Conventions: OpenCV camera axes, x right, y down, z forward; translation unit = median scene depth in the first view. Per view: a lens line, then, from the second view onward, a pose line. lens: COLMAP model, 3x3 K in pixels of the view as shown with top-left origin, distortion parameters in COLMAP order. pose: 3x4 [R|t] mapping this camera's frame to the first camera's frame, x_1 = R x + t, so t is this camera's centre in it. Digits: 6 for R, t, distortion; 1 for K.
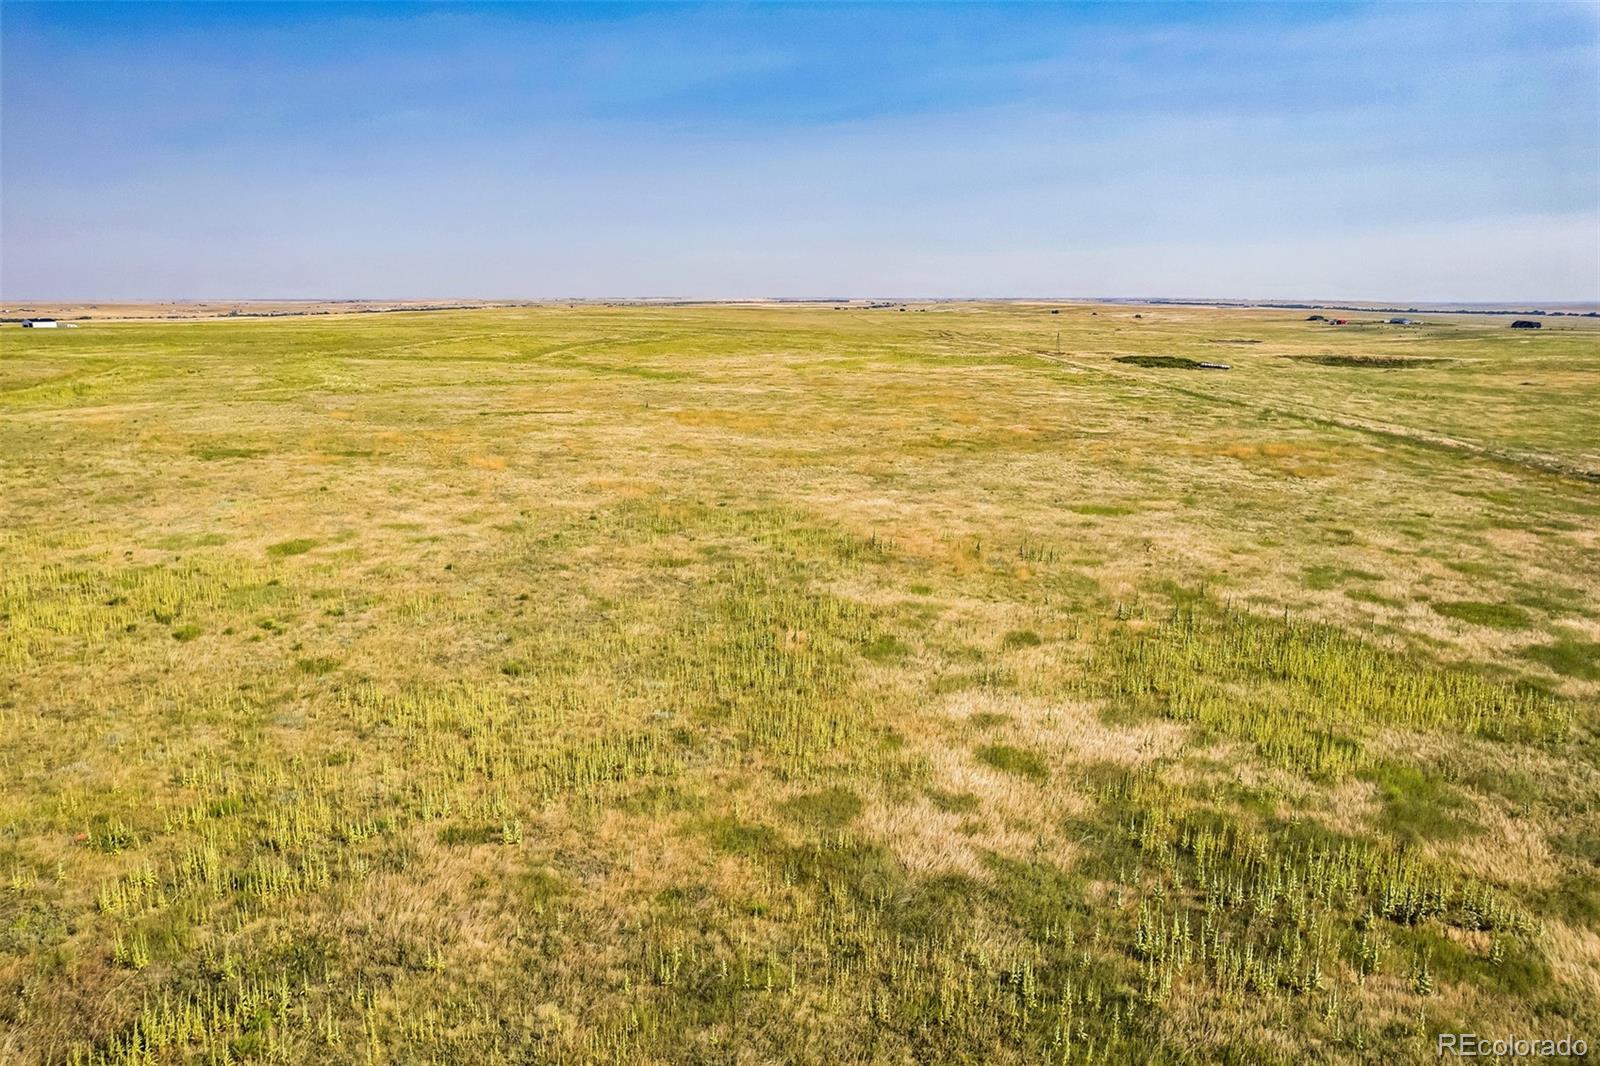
lens RADIAL K [[992.4, 0, 800.0], [0, 992.4, 533.0], [0, 0, 1]] dist [-0.076361, 0.062505]
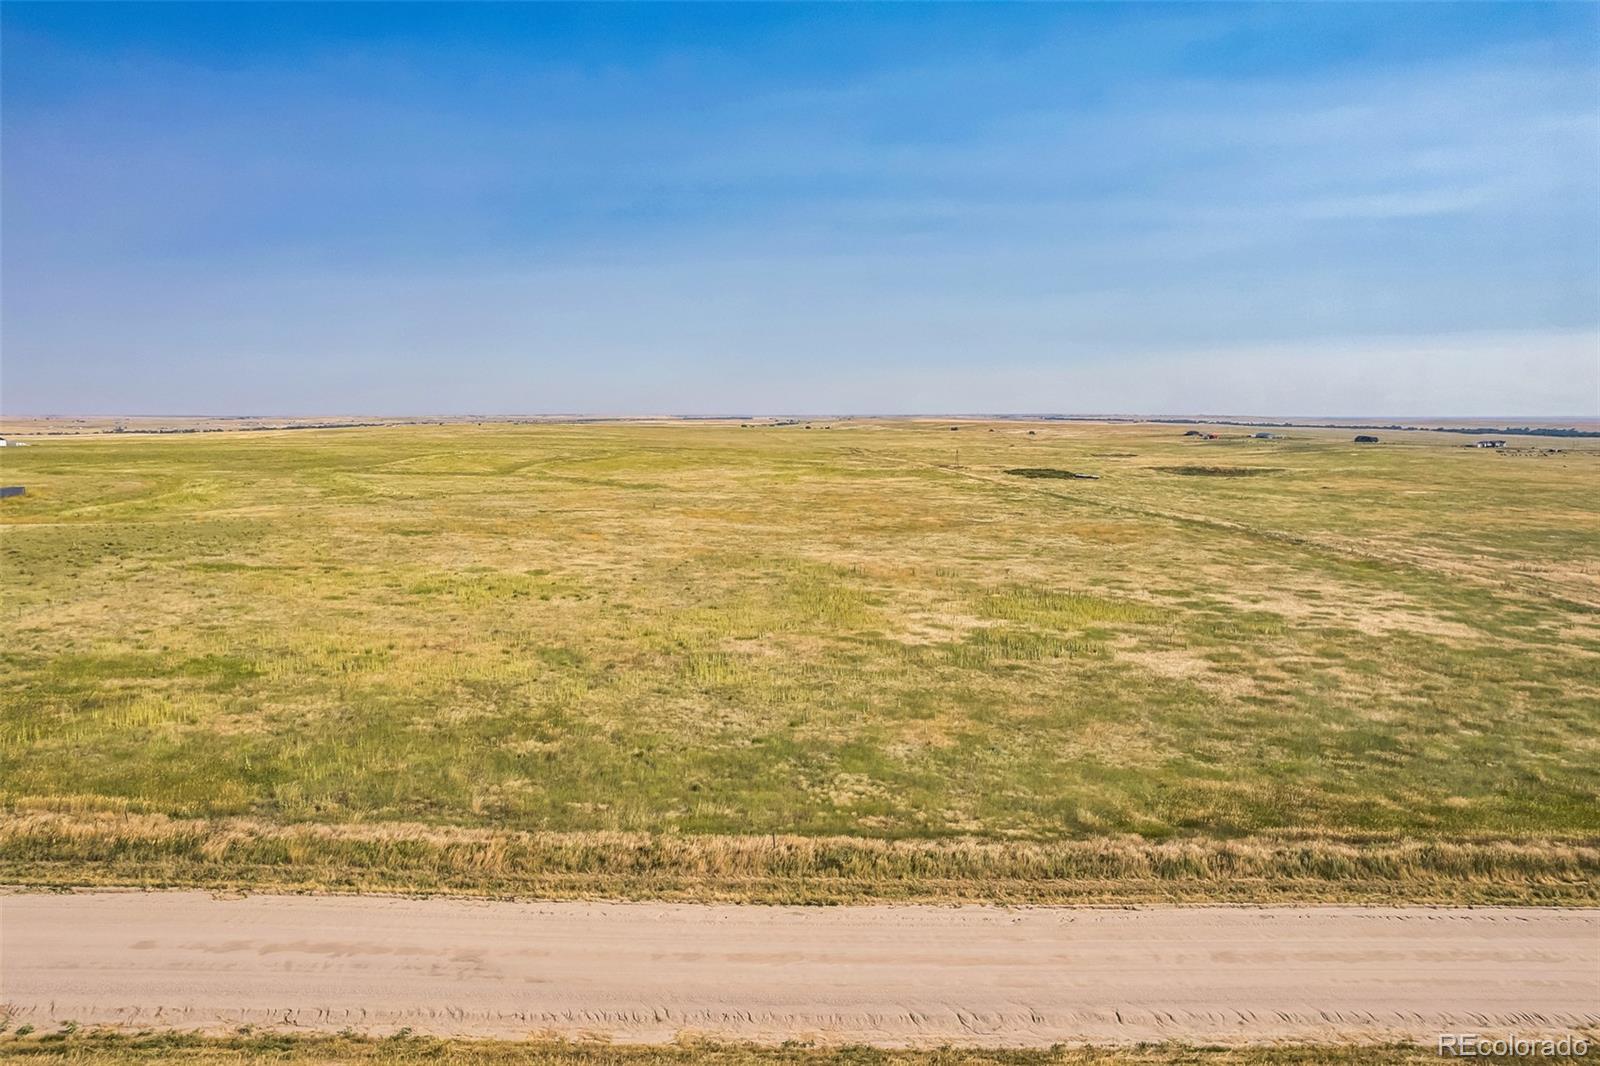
lens RADIAL K [[992.4, 0, 800.0], [0, 992.4, 533.0], [0, 0, 1]] dist [-0.076361, 0.062505]
pose [[0.995602, -0.010838, 0.093056, -0.060616], [0.021524, 0.993177, -0.114610, 0.046575], [-0.091179, 0.116109, 0.989043, -0.242833]]
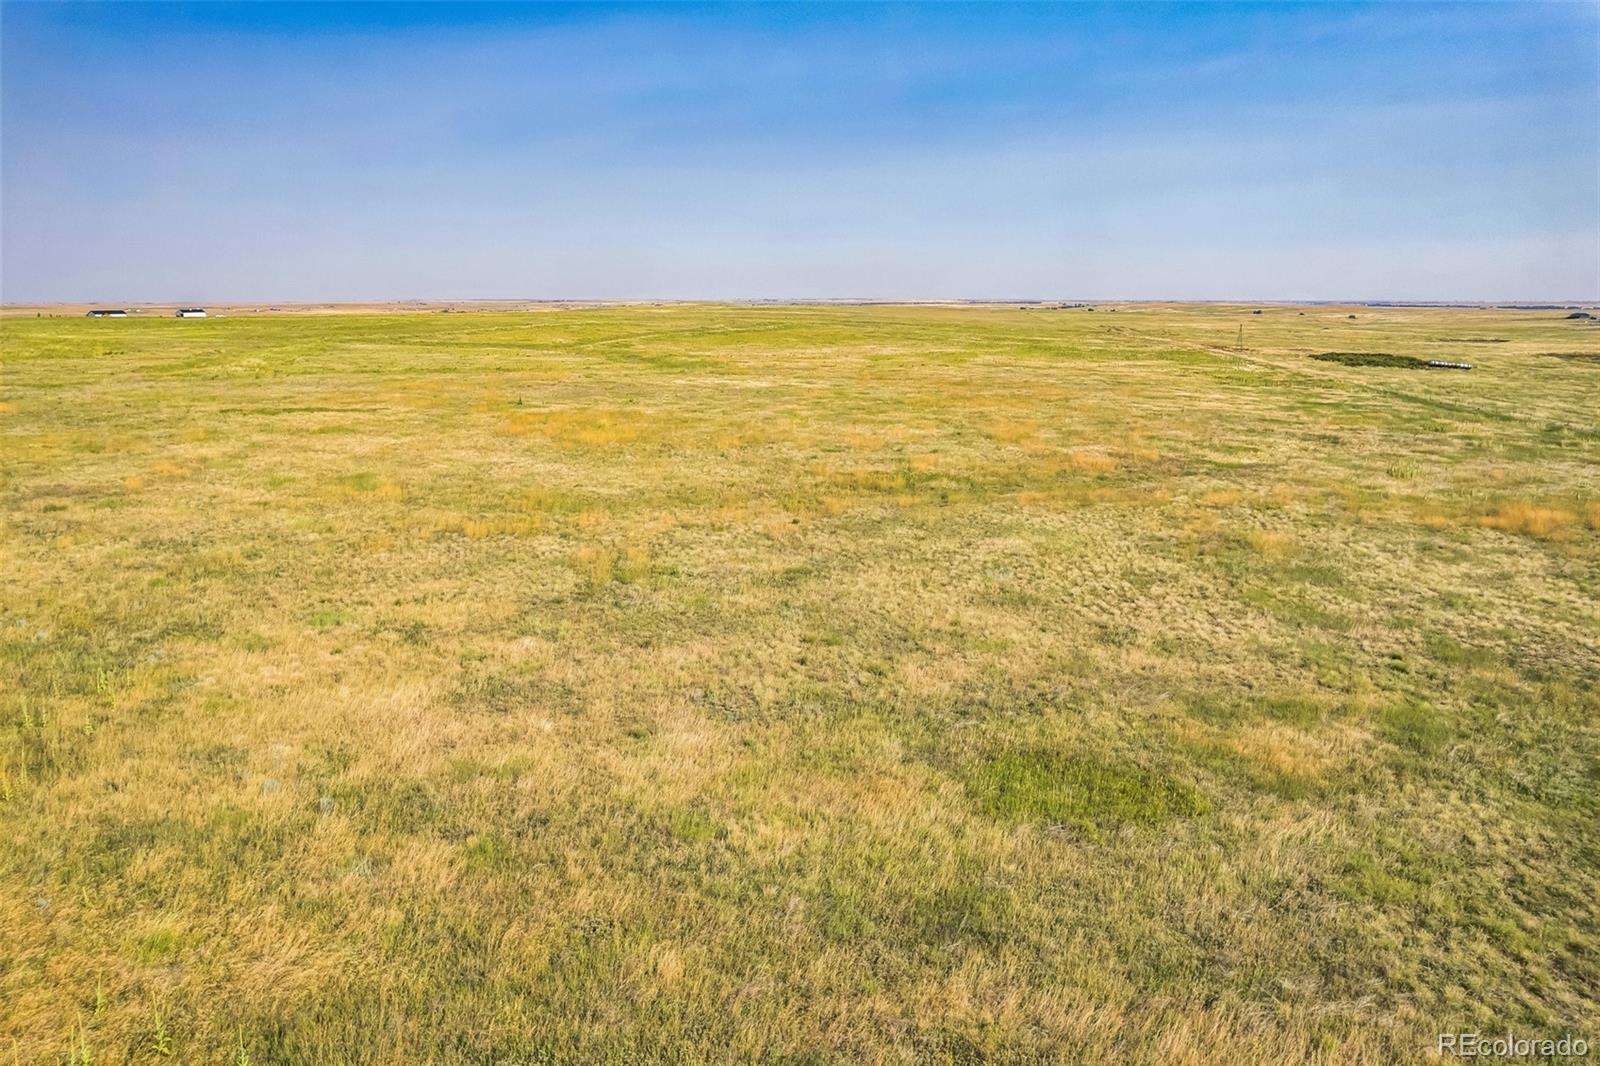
lens RADIAL K [[992.4, 0, 800.0], [0, 992.4, 533.0], [0, 0, 1]] dist [-0.076361, 0.062505]
pose [[0.983399, 0.040372, -0.176908, 0.108087], [-0.040332, 0.999179, 0.003826, -0.037236], [0.176917, 0.003372, 0.984220, 0.278073]]
